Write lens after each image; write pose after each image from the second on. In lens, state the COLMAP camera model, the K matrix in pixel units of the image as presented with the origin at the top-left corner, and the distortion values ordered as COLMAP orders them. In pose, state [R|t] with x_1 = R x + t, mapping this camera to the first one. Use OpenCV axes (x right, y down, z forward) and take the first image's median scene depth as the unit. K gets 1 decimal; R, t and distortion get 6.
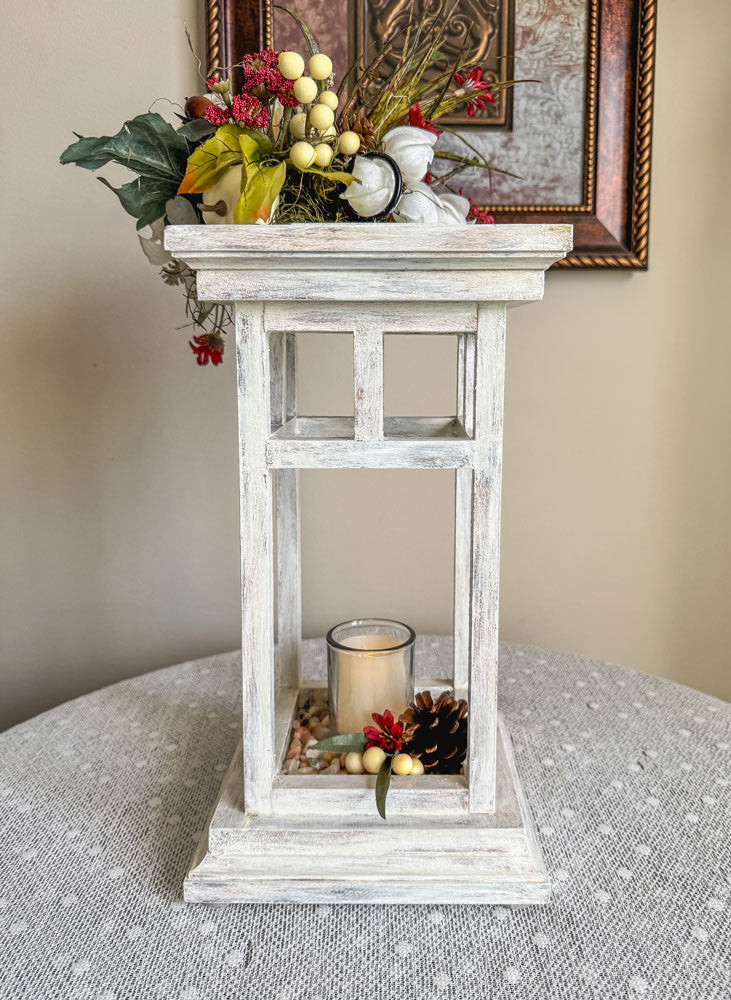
lens RADIAL K [[812.9, 0, 412.4], [0, 812.9, 418.4], [0, 0, 1]] dist [-0.000034, 0.004000]
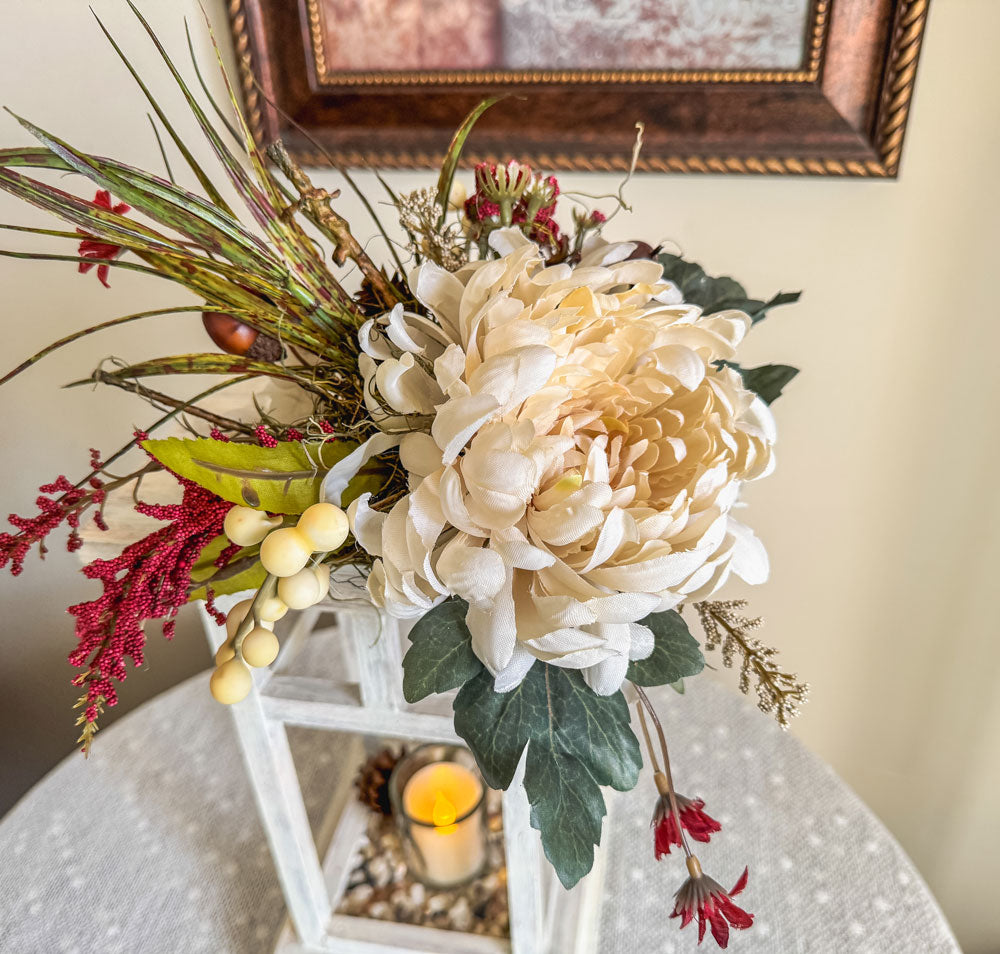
lens RADIAL K [[954.5, 0, 499.4], [0, 954.5, 470.6], [0, 0, 1]] dist [-0.013430, 0.000000]
pose [[0.974617, 0.081236, -0.208618, 0.164791], [0.025823, 0.884832, 0.465195, -0.340674], [0.222382, -0.458774, 0.860275, 0.201625]]
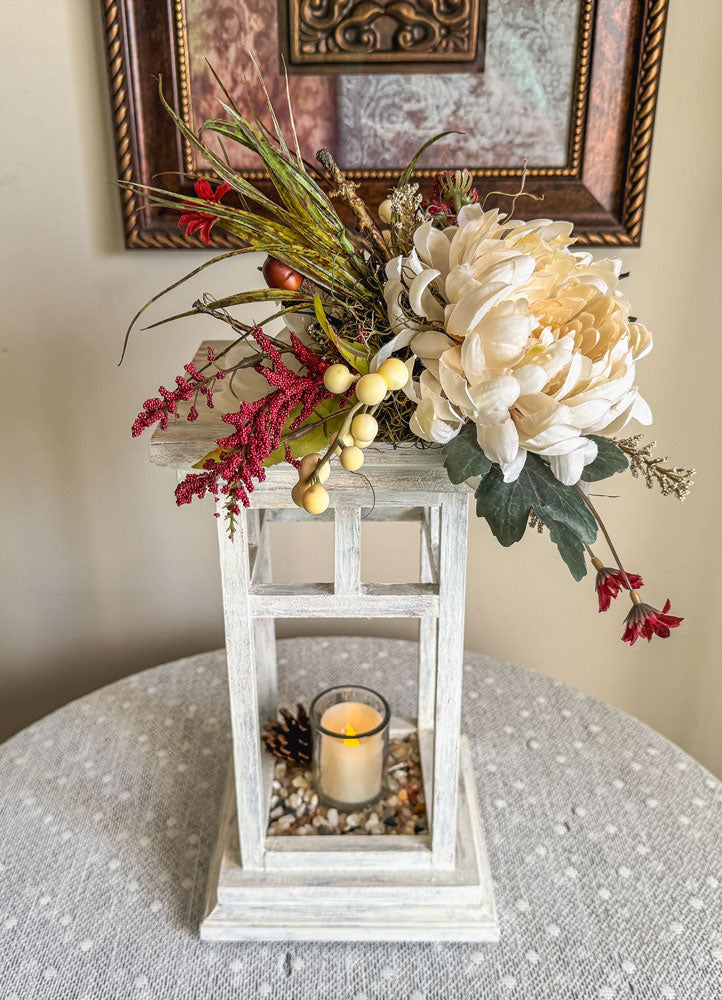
lens RADIAL K [[987.8, 0, 346.1], [0, 987.8, 483.9], [0, 0, 1]] dist [0.020215, 0.000000]
pose [[0.998942, 0.007196, -0.045419, 0.035151], [0.007544, 0.948655, 0.316224, -0.282634], [0.045362, -0.316232, 0.947597, -0.062067]]
